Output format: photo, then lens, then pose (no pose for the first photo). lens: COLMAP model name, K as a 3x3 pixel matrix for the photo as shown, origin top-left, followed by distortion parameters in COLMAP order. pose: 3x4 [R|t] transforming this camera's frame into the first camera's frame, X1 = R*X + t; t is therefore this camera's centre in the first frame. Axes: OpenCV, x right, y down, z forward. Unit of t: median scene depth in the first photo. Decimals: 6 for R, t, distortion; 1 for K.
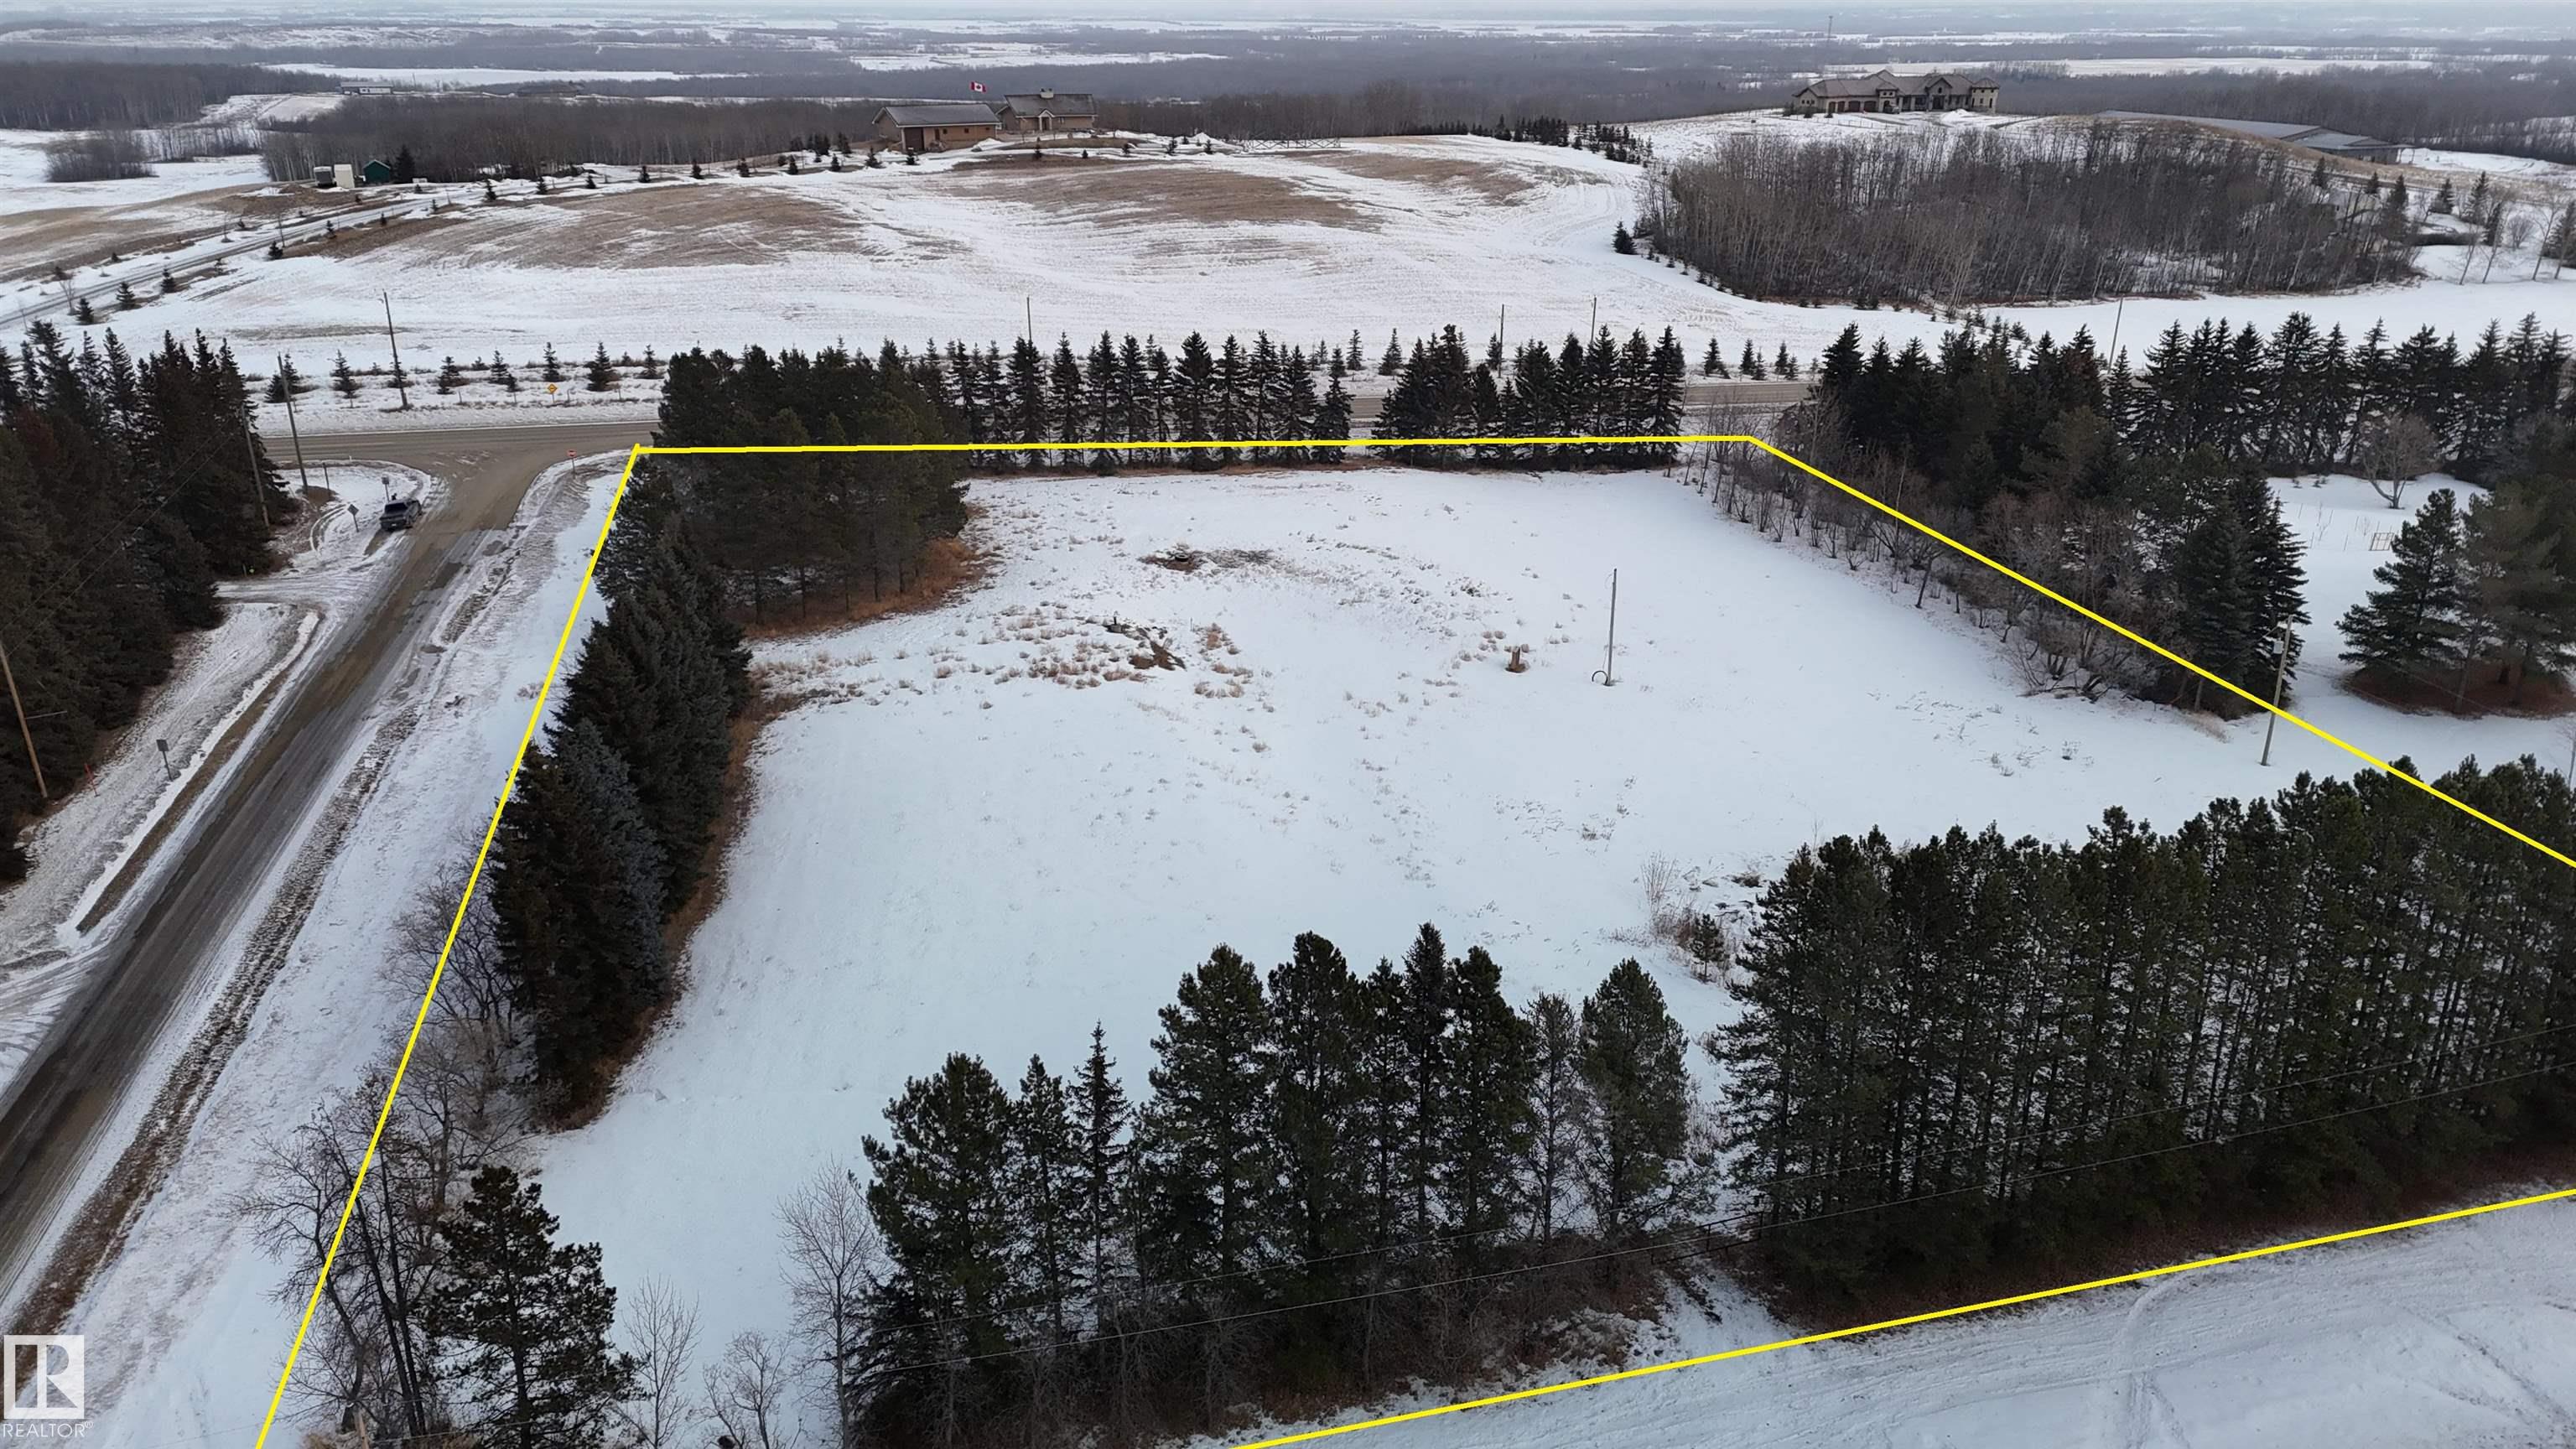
lens RADIAL K [[1877.3, 0, 1317.6], [0, 1877.3, 726.2], [0, 0, 1]] dist [0.081791, -0.082282]
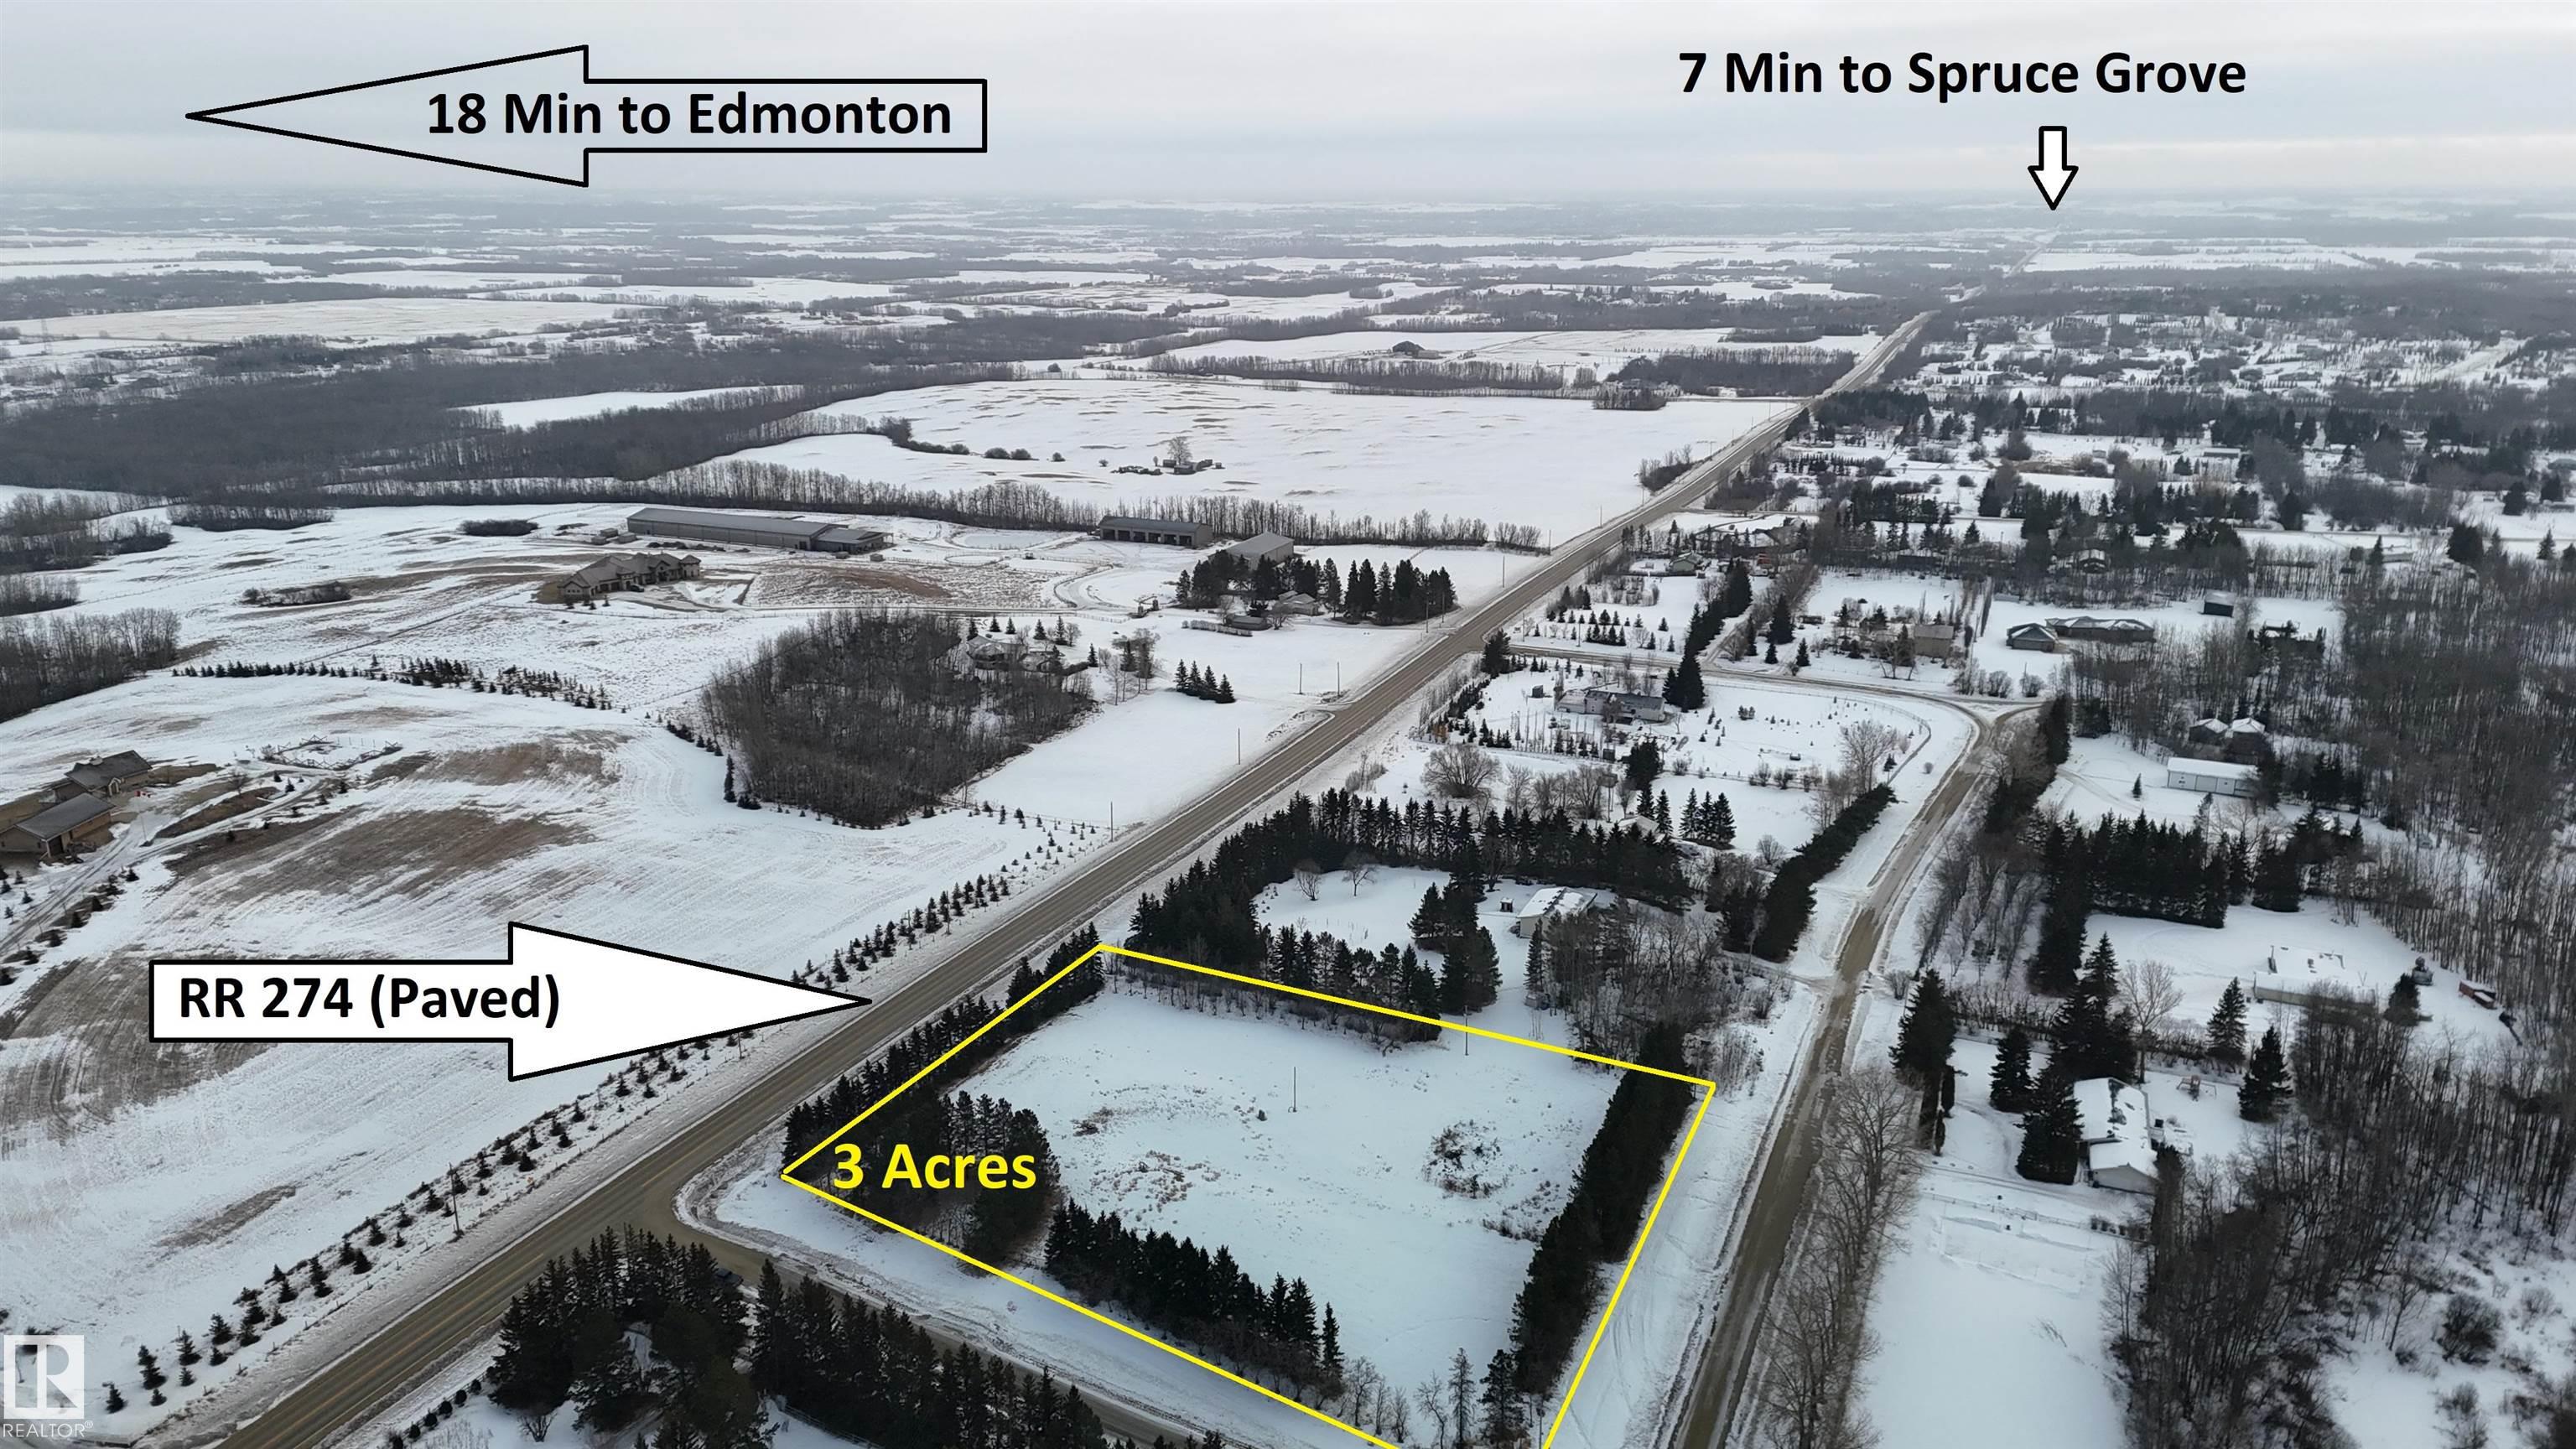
lens RADIAL K [[1877.3, 0, 1317.6], [0, 1877.3, 726.2], [0, 0, 1]] dist [0.081791, -0.082282]
pose [[0.605174, -0.221297, 0.764717, -1.434292], [0.278542, 0.958730, 0.057012, -0.569321], [-0.745774, 0.178503, 0.641839, -0.628786]]
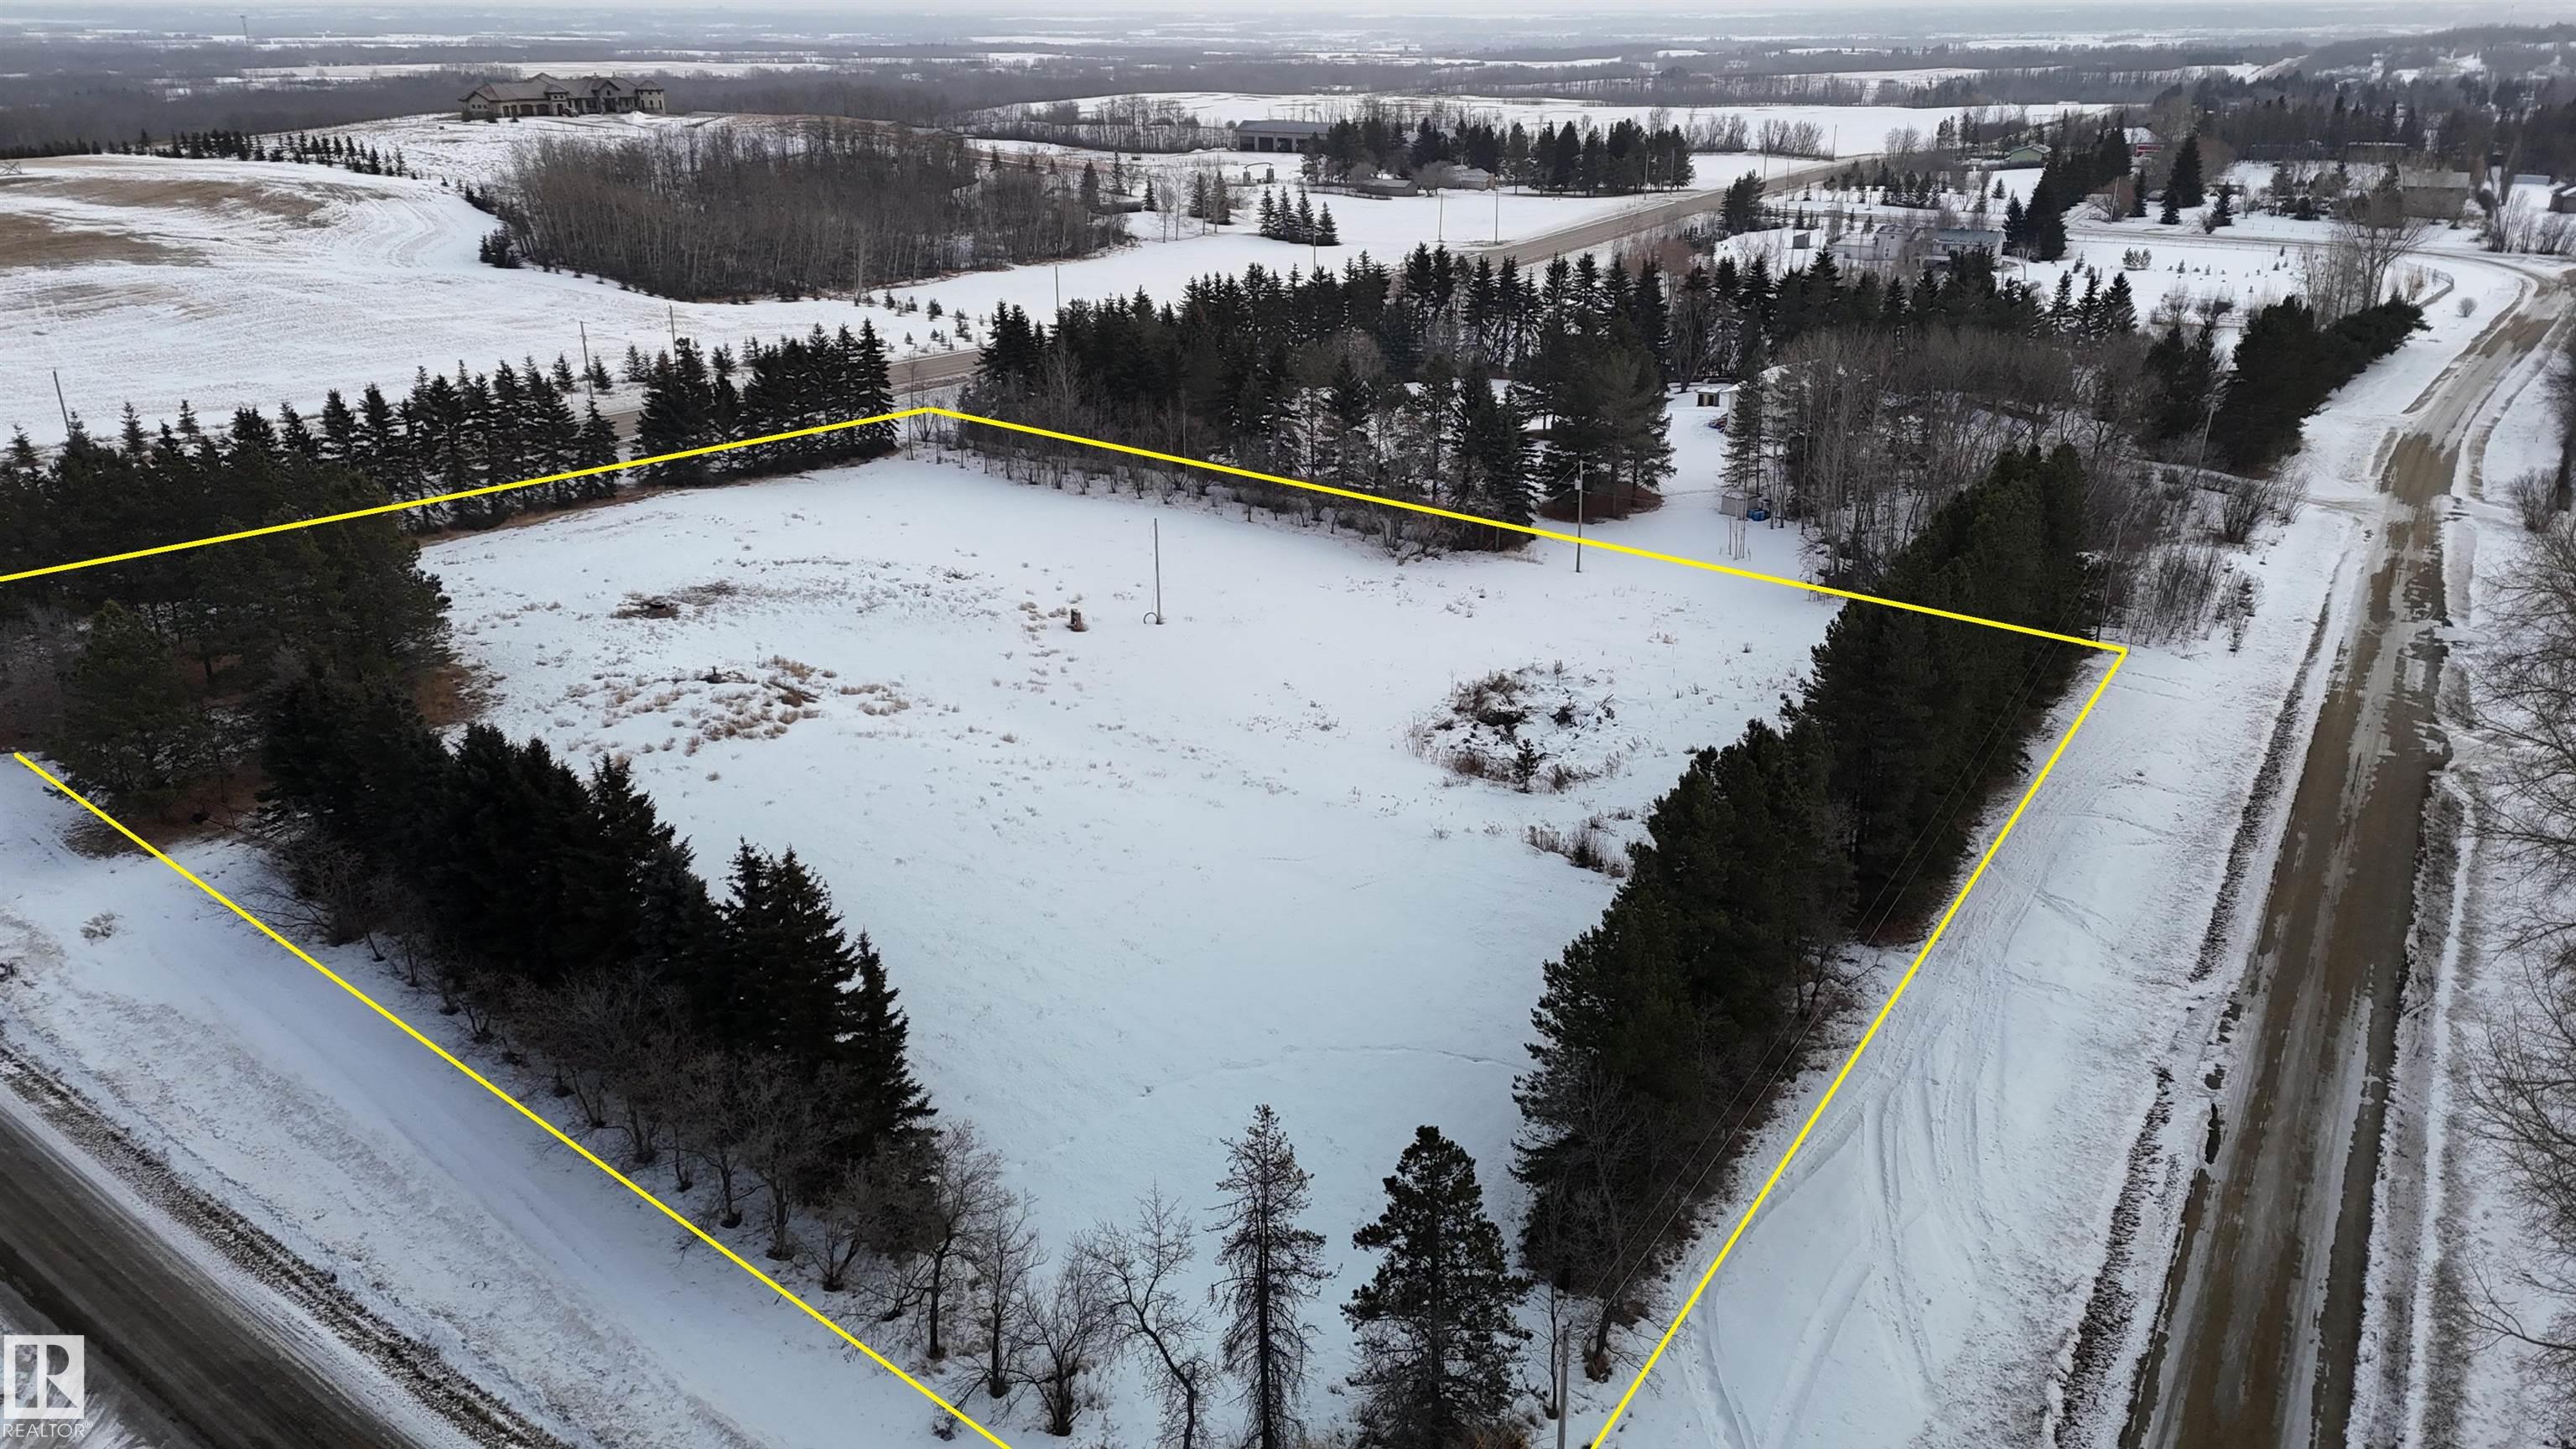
lens RADIAL K [[1877.3, 0, 1317.6], [0, 1877.3, 726.2], [0, 0, 1]] dist [0.081791, -0.082282]
pose [[0.712333, -0.247666, 0.656691, -0.463150], [0.248947, 0.963991, 0.093522, -0.038831], [-0.656207, 0.096862, 0.748338, 0.103308]]
